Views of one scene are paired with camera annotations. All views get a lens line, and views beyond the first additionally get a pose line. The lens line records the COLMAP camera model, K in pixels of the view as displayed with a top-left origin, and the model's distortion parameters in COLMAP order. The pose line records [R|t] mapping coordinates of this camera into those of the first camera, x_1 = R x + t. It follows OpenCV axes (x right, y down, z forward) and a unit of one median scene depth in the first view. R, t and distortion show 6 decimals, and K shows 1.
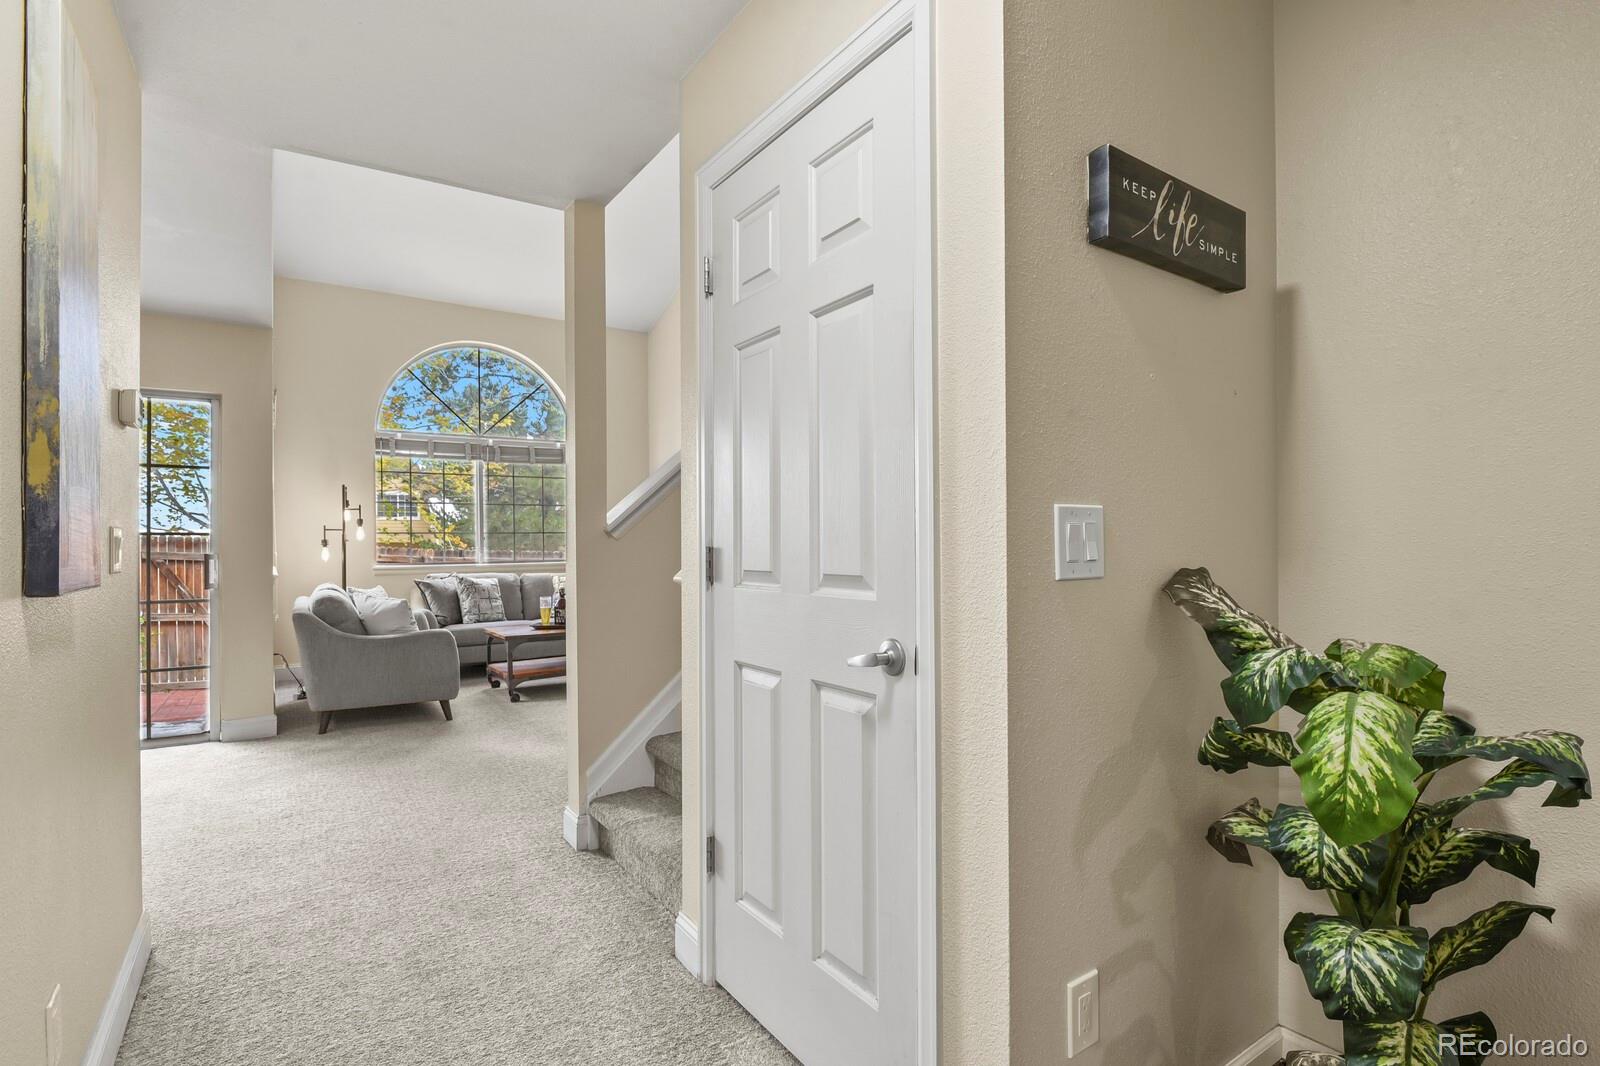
lens RADIAL K [[775.0, 0, 801.3], [0, 775.0, 541.2], [0, 0, 1]] dist [-0.005682, -0.004507]
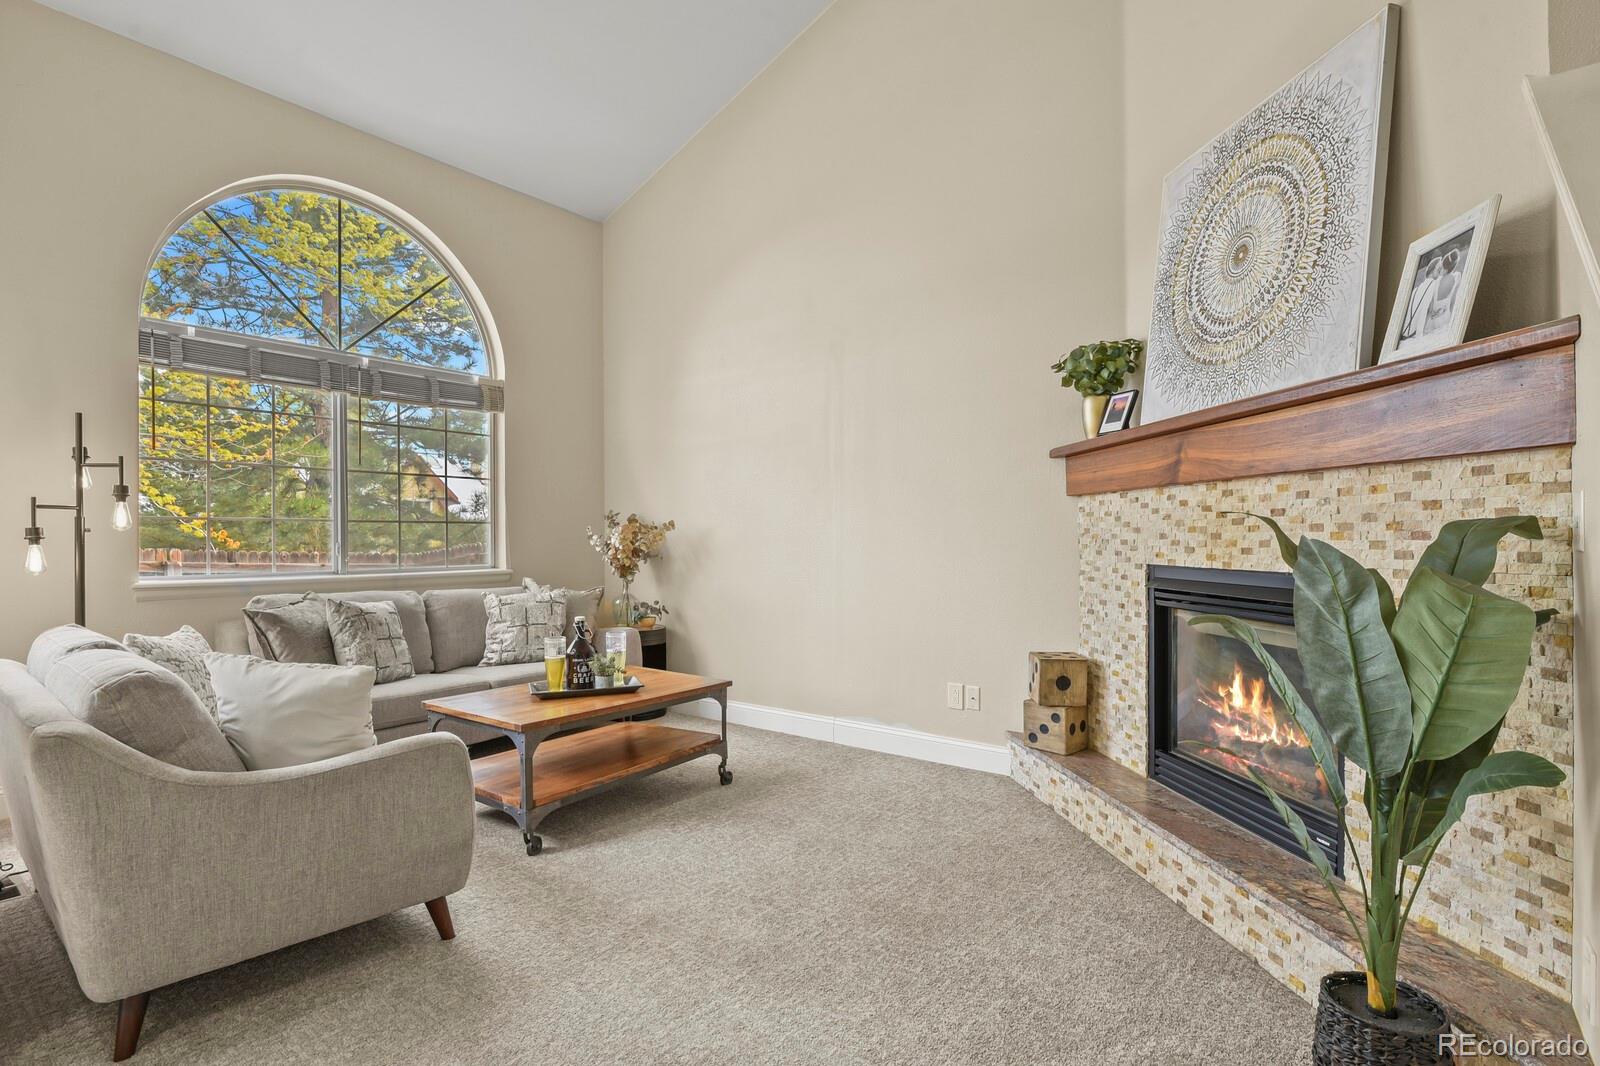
lens RADIAL K [[775.0, 0, 798.3], [0, 775.0, 538.4], [0, 0, 1]] dist [-0.005682, -0.004507]
pose [[0.951561, 0.003694, 0.307438, -0.308494], [-0.001734, 0.999976, -0.006650, 0.006173], [-0.307456, 0.005795, 0.951545, 0.404183]]
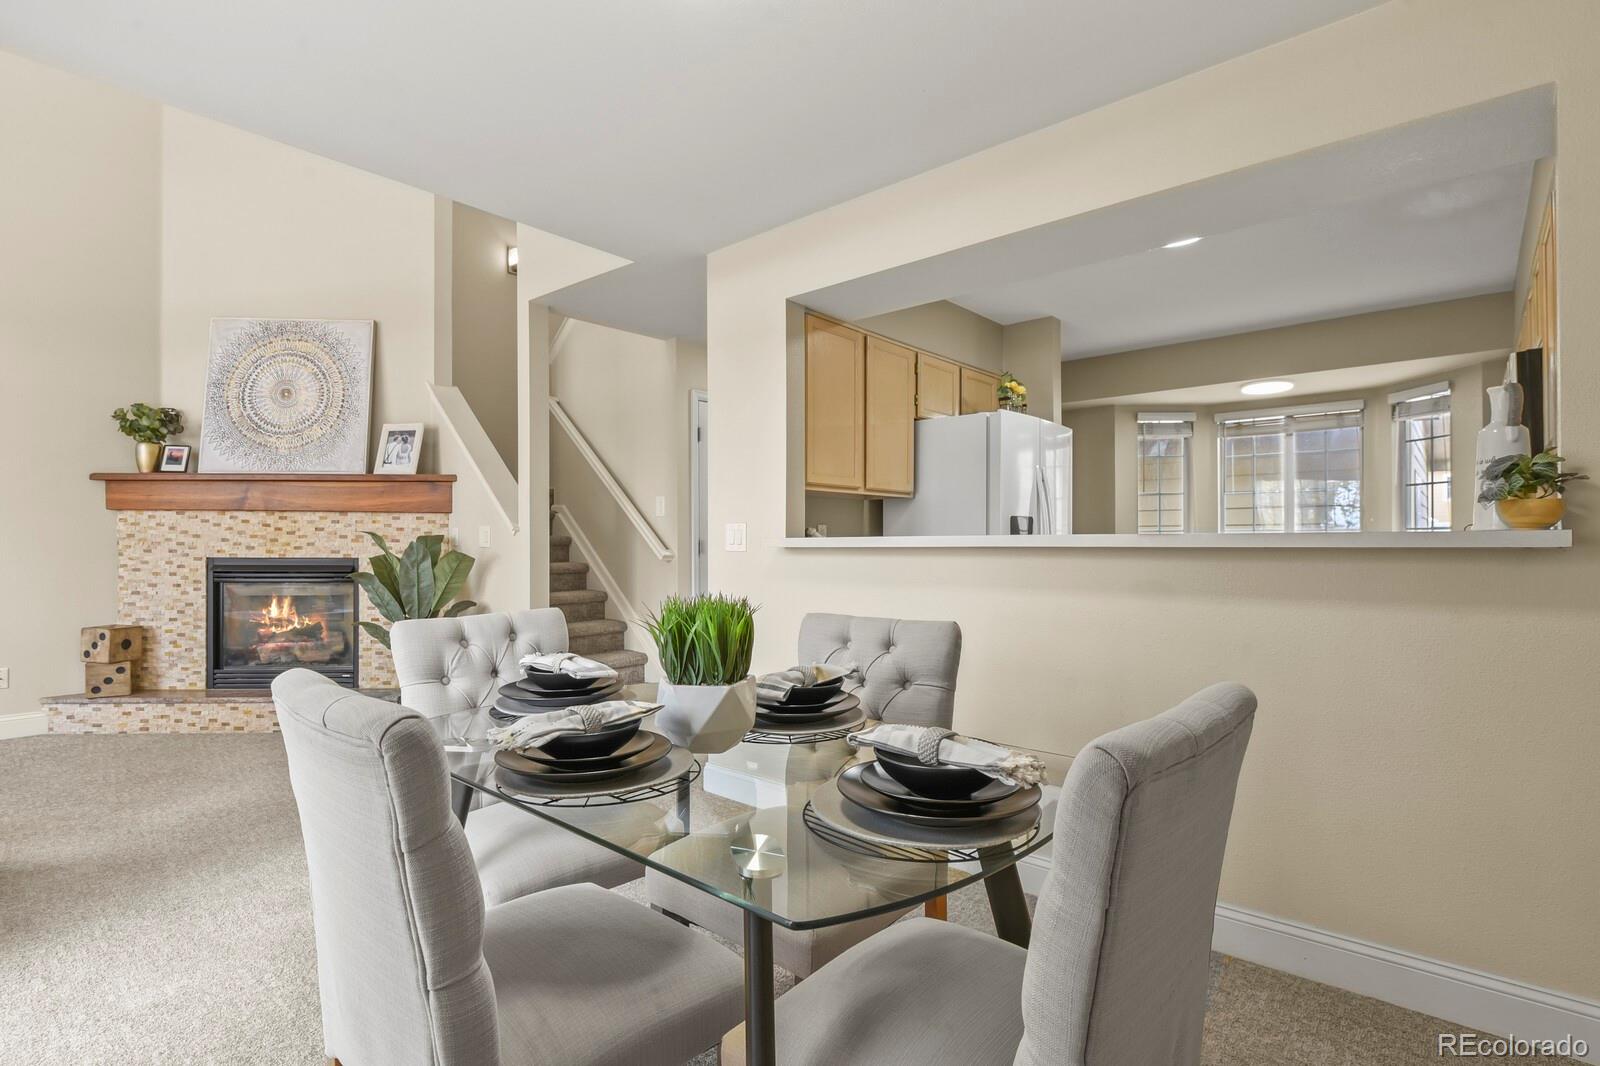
lens RADIAL K [[775.0, 0, 806.6], [0, 775.0, 539.7], [0, 0, 1]] dist [-0.005682, -0.004507]
pose [[-0.249607, 0.005020, 0.968334, -0.823962], [0.004290, 0.999982, -0.004079, 0.006590], [-0.968338, 0.003136, -0.249625, 0.404475]]
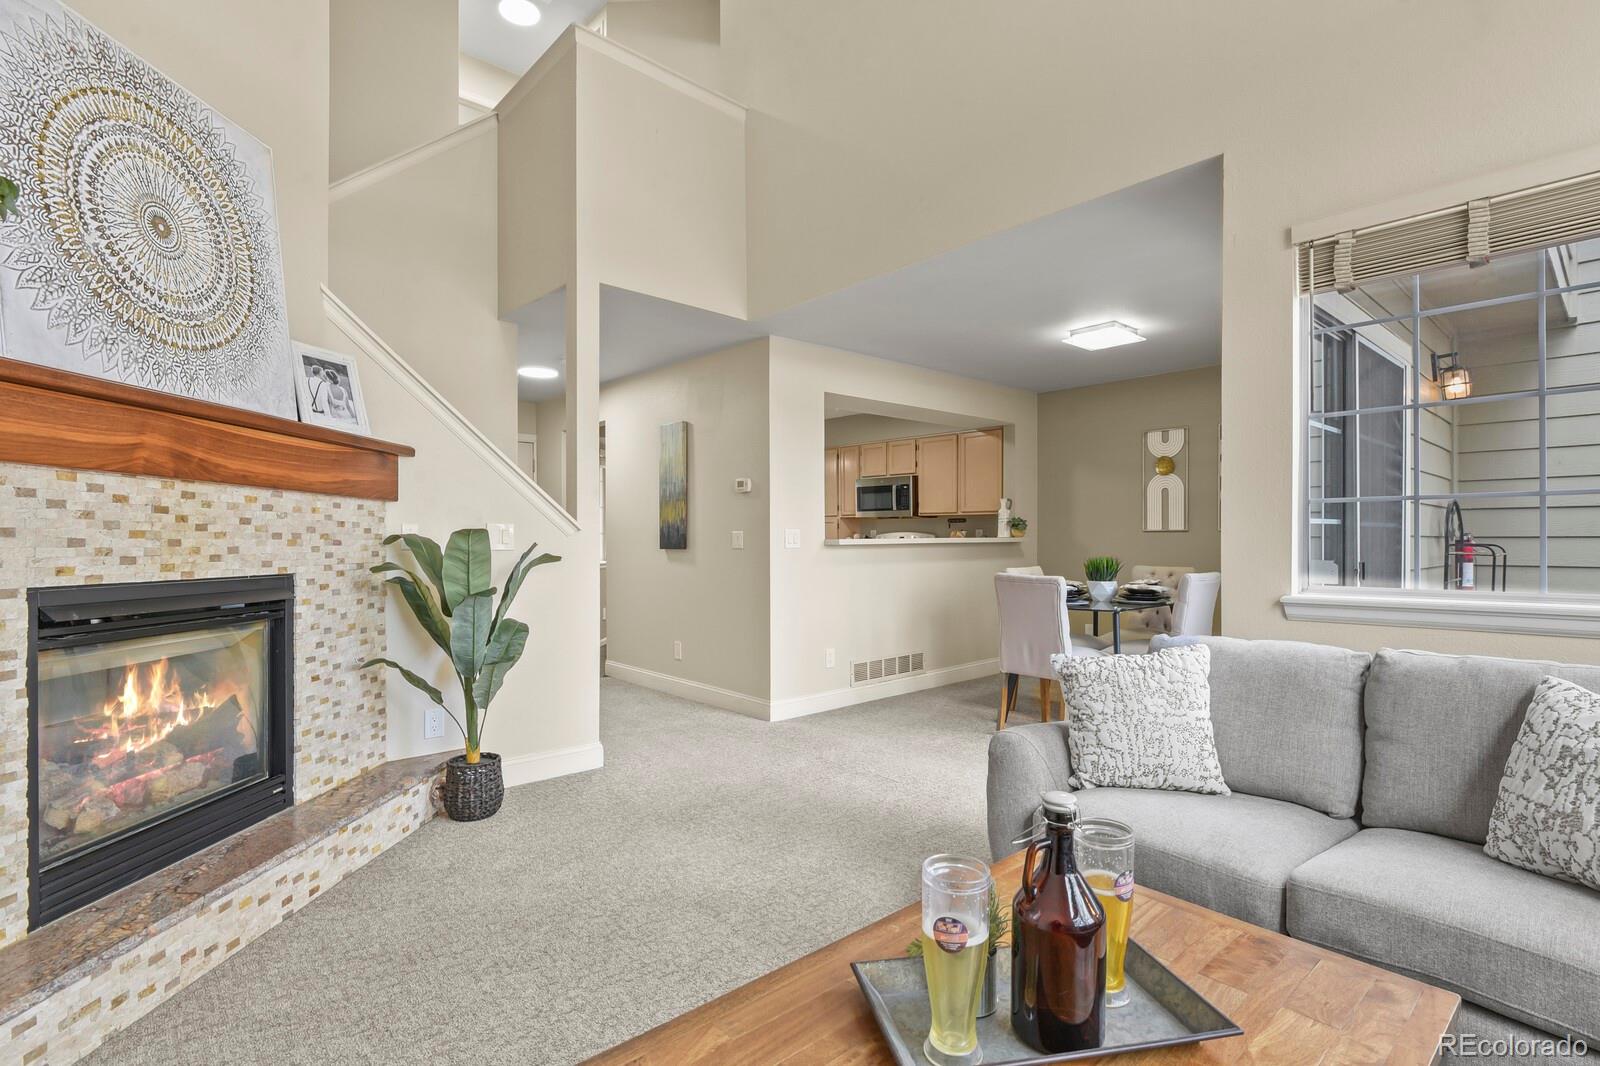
lens RADIAL K [[775.0, 0, 801.2], [0, 775.0, 537.4], [0, 0, 1]] dist [-0.005682, -0.004507]
pose [[-0.990998, 0.006313, -0.133726, -0.214721], [0.006247, 0.999980, 0.000910, 0.001094], [0.133729, 0.000067, -0.991018, 1.083467]]
